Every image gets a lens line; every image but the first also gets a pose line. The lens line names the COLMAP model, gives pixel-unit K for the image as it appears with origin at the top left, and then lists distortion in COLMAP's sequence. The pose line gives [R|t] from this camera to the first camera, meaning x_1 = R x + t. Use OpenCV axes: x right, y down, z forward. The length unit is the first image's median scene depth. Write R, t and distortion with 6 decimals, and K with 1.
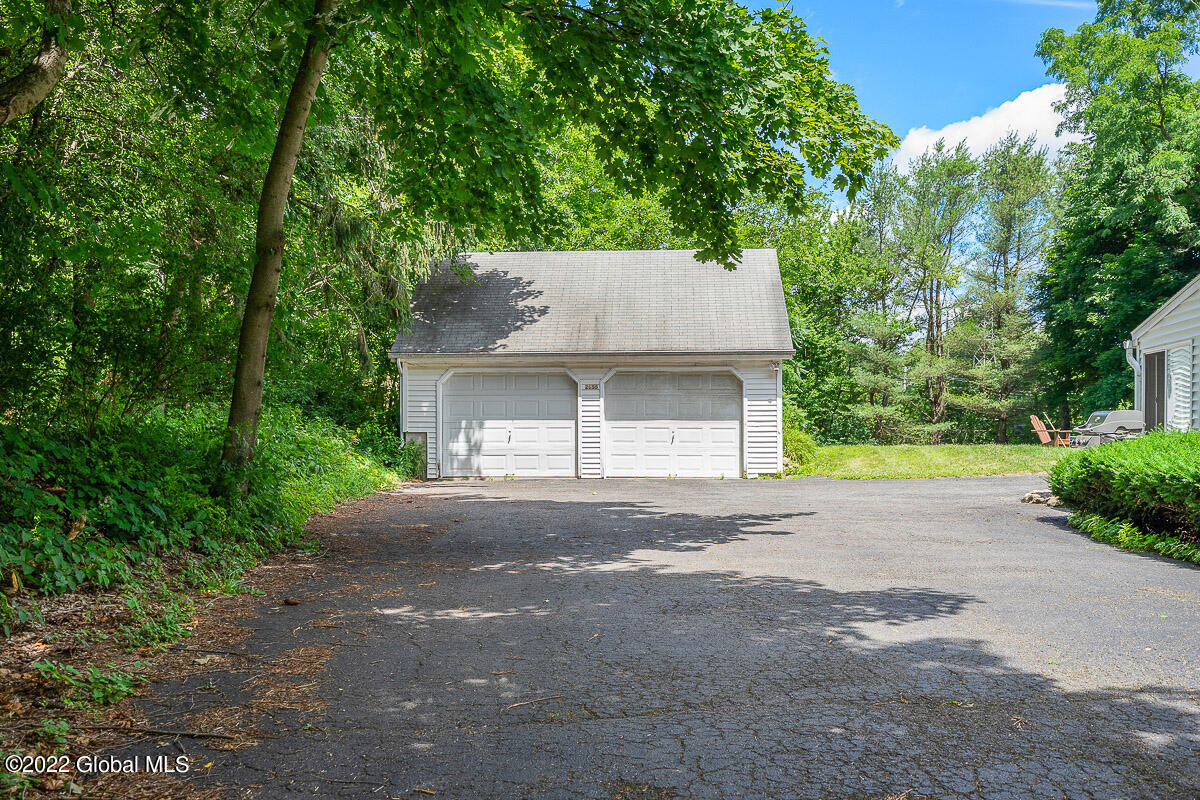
lens RADIAL K [[1210.9, 0, 600.0], [0, 1210.9, 400.0], [0, 0, 1]] dist [0.145917, 0.002062]
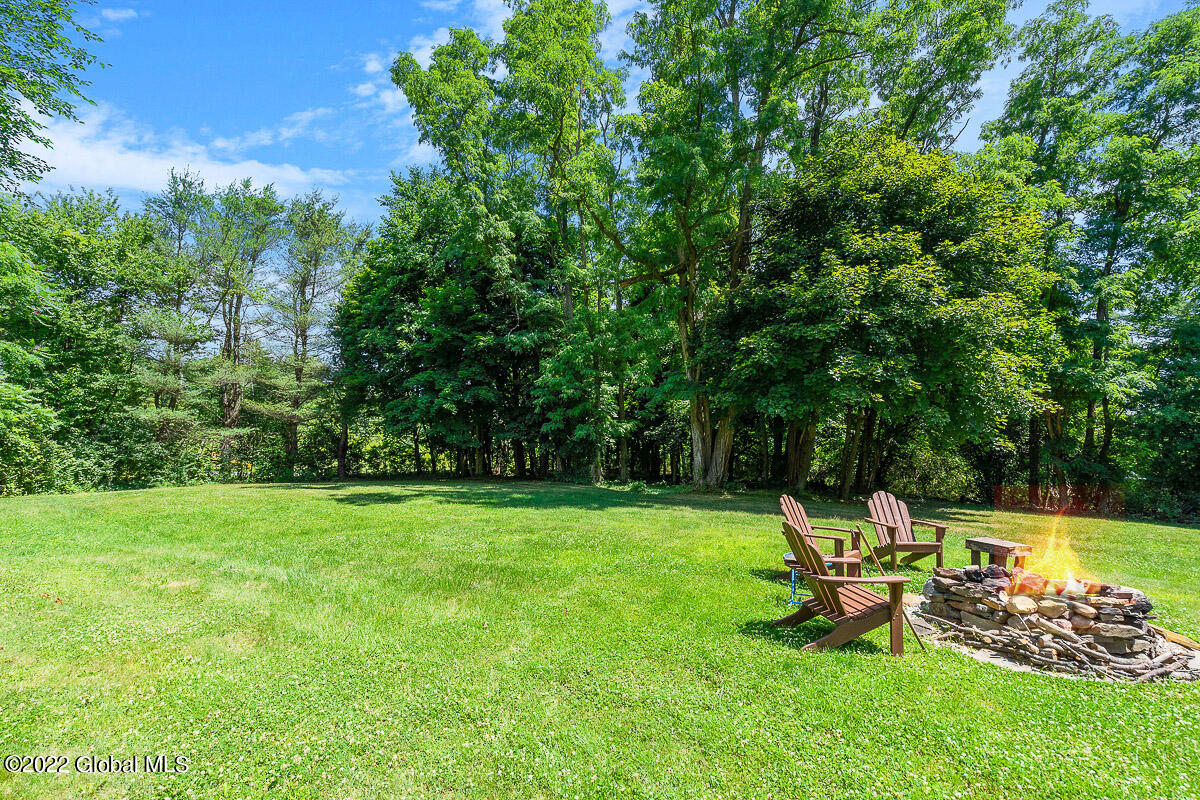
lens RADIAL K [[534.2, 0, 600.0], [0, 534.2, 400.0], [0, 0, 1]] dist [0.001386, 0.000015]
pose [[0.607473, 0.060455, 0.792036, 0.098928], [-0.056818, 0.997853, -0.032587, -0.007308], [-0.792306, -0.025206, 0.609603, 0.458061]]
